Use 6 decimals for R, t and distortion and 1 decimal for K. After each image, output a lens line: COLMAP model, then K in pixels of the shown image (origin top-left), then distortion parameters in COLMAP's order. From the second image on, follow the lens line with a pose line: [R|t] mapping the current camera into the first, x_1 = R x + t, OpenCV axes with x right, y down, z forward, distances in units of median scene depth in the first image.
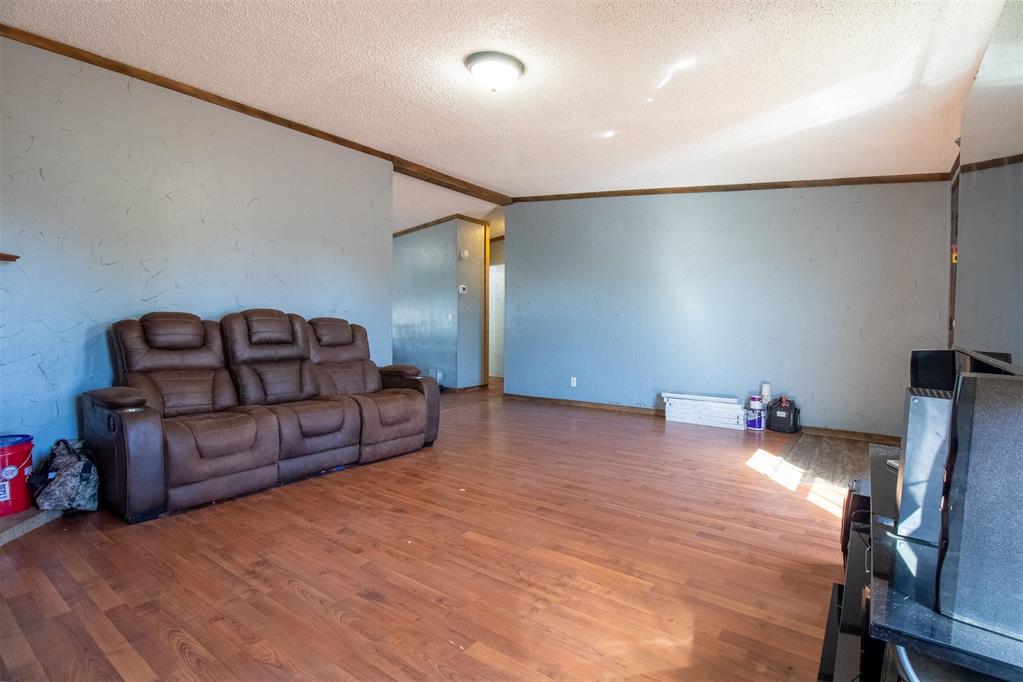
lens RADIAL K [[483.1, 0, 523.6], [0, 483.1, 331.9], [0, 0, 1]] dist [0.001318, -0.015753]
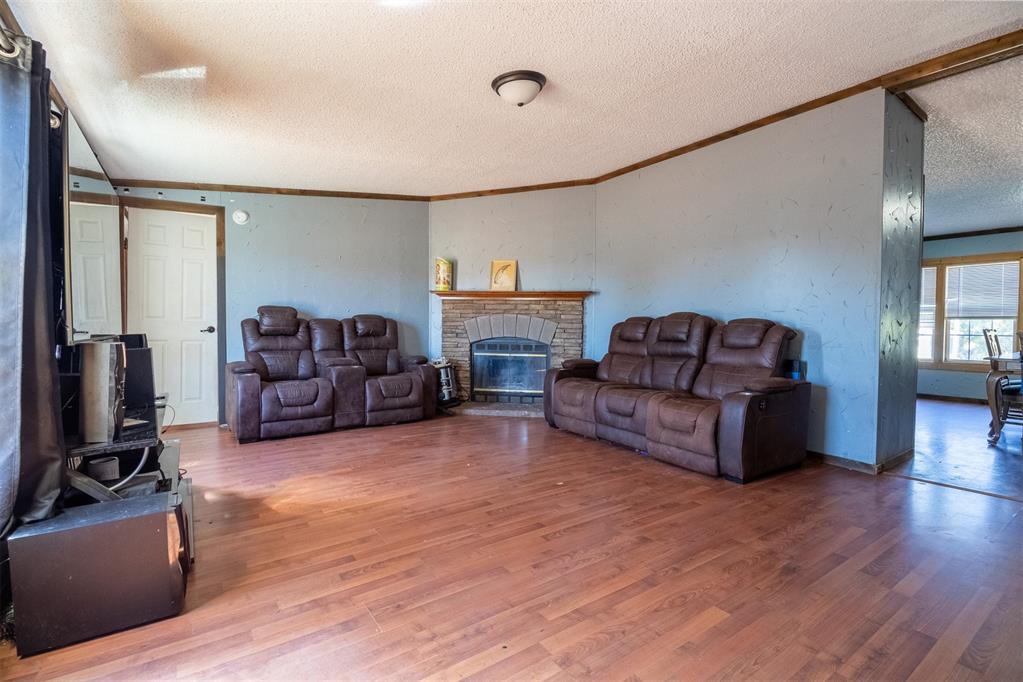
lens RADIAL K [[483.1, 0, 523.6], [0, 483.1, 331.9], [0, 0, 1]] dist [0.001318, -0.015753]
pose [[-0.330867, 0.011475, -0.943608, 0.961043], [-0.025137, 0.999464, 0.020968, -0.017891], [0.943342, 0.030658, -0.330402, 1.388880]]
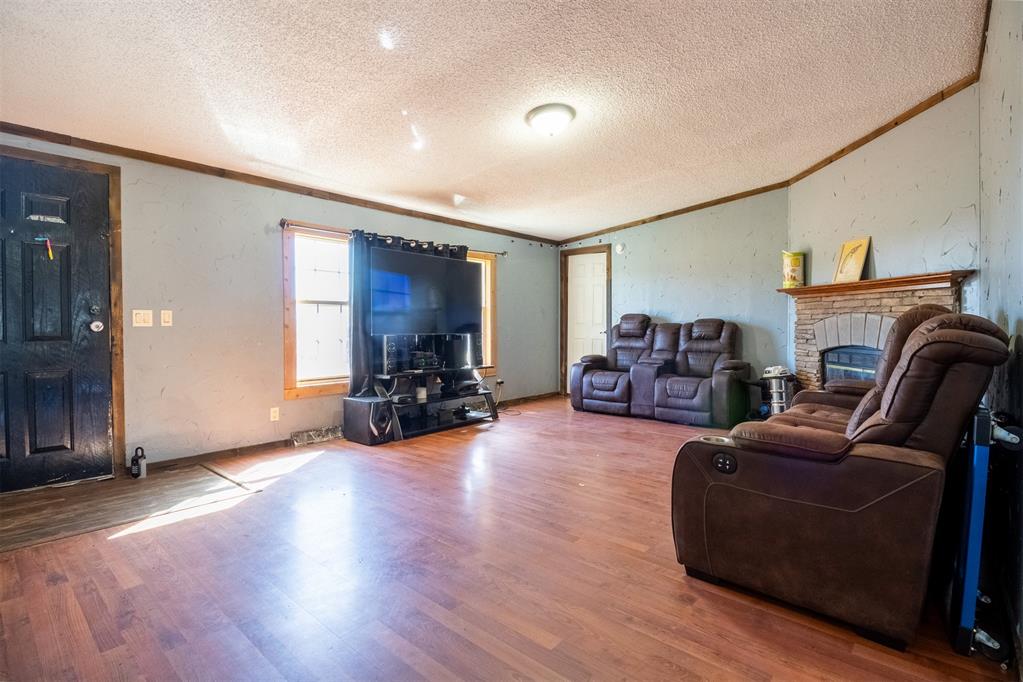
lens RADIAL K [[481.4, 0, 511.5], [0, 481.4, 341.0], [0, 0, 1]] dist [-0.000804, -0.015890]
pose [[-0.994647, -0.003740, 0.103261, -0.089371], [0.001617, 0.998659, 0.051747, -0.044057], [-0.103316, 0.051637, -0.993307, 2.254046]]
